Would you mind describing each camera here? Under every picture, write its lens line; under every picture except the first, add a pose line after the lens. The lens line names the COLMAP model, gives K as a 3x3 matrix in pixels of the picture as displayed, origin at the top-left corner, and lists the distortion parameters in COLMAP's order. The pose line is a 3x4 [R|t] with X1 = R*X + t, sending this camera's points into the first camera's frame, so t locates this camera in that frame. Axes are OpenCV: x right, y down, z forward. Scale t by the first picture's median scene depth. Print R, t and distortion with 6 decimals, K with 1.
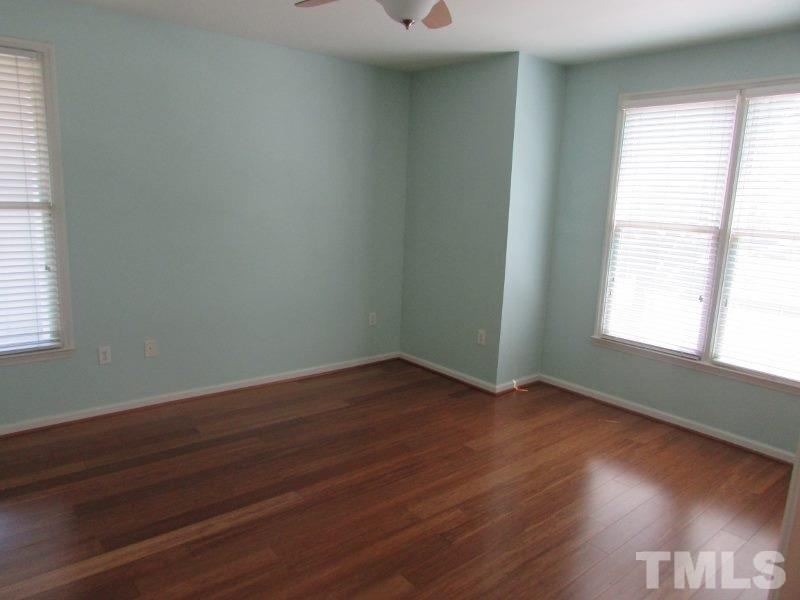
lens RADIAL K [[573.6, 0, 396.2], [0, 573.6, 298.8], [0, 0, 1]] dist [-0.019173, -0.002507]
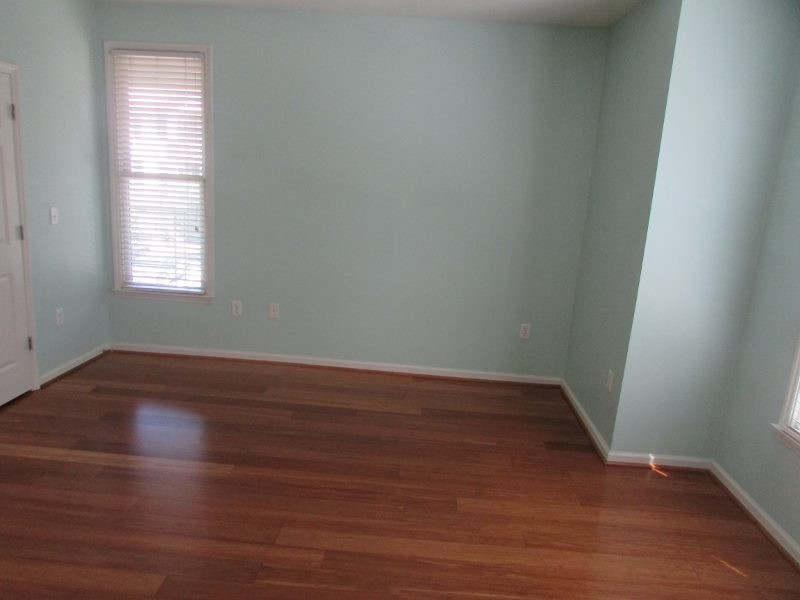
lens RADIAL K [[573.6, 0, 398.8], [0, 573.6, 304.7], [0, 0, 1]] dist [-0.019173, -0.002507]
pose [[0.729725, 0.167601, -0.662881, 0.524685], [-0.159206, 0.984494, 0.073657, -0.049930], [0.664947, 0.051786, 0.745093, 0.344807]]
